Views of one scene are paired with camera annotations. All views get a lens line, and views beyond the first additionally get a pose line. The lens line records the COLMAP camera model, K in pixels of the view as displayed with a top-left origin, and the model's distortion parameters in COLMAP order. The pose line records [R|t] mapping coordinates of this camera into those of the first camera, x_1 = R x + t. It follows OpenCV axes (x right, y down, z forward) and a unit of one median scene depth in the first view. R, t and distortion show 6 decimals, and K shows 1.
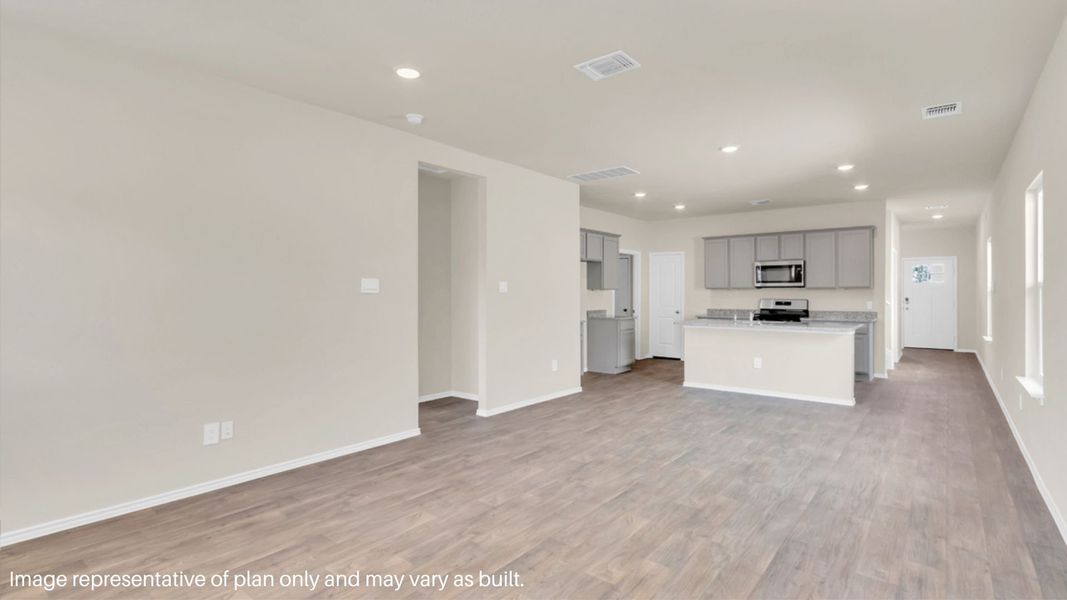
lens RADIAL K [[512.5, 0, 551.6], [0, 512.5, 288.0], [0, 0, 1]] dist [-0.002646, -0.000322]
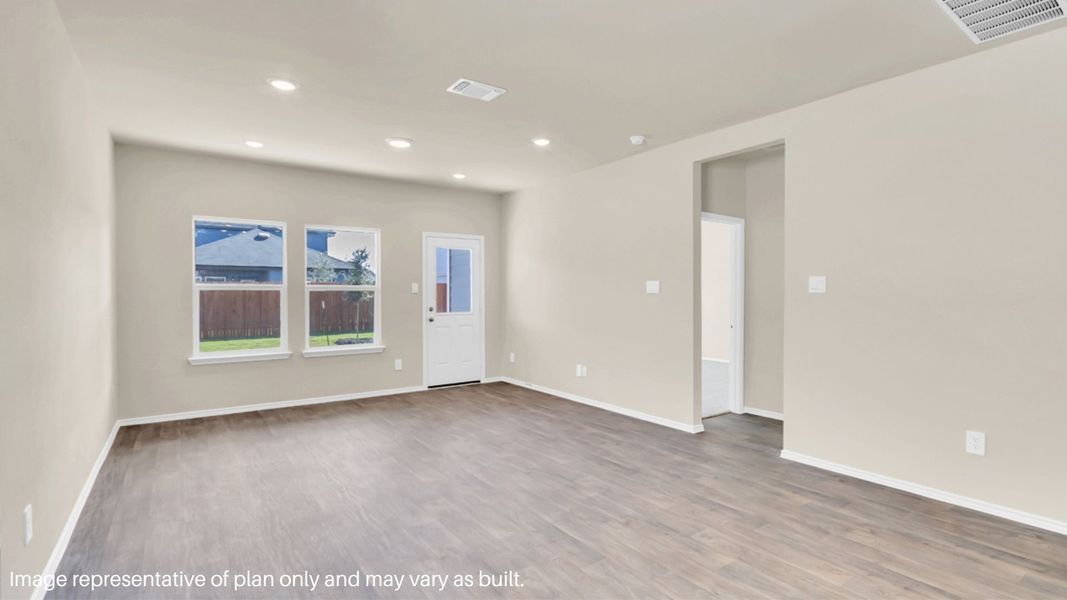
lens RADIAL K [[501.7, 0, 547.1], [0, 501.7, 301.9], [0, 0, 1]] dist [-0.001720, 0.000162]
pose [[-0.273645, 0.018478, -0.961653, 0.627644], [0.008236, 0.999824, 0.016868, 0.006367], [0.961796, -0.003304, -0.273749, 0.810329]]
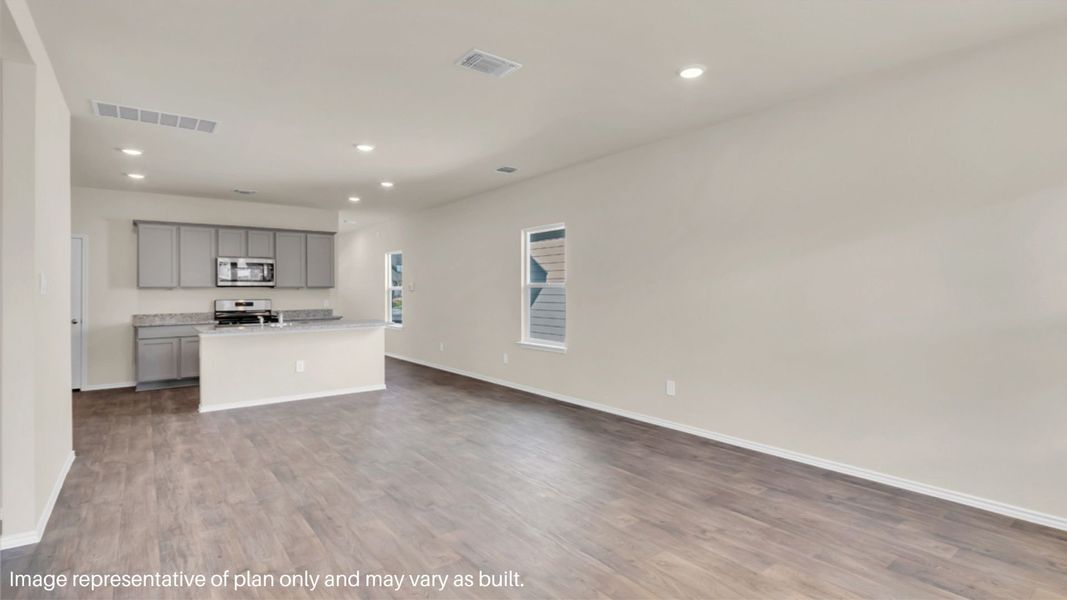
lens RADIAL K [[512.5, 0, 551.6], [0, 512.5, 288.0], [0, 0, 1]] dist [-0.002646, -0.000322]
pose [[0.232115, 0.002296, 0.972686, -0.464912], [-0.003078, 0.999994, -0.001626, 0.000989], [-0.972683, -0.002616, 0.232121, 0.365698]]
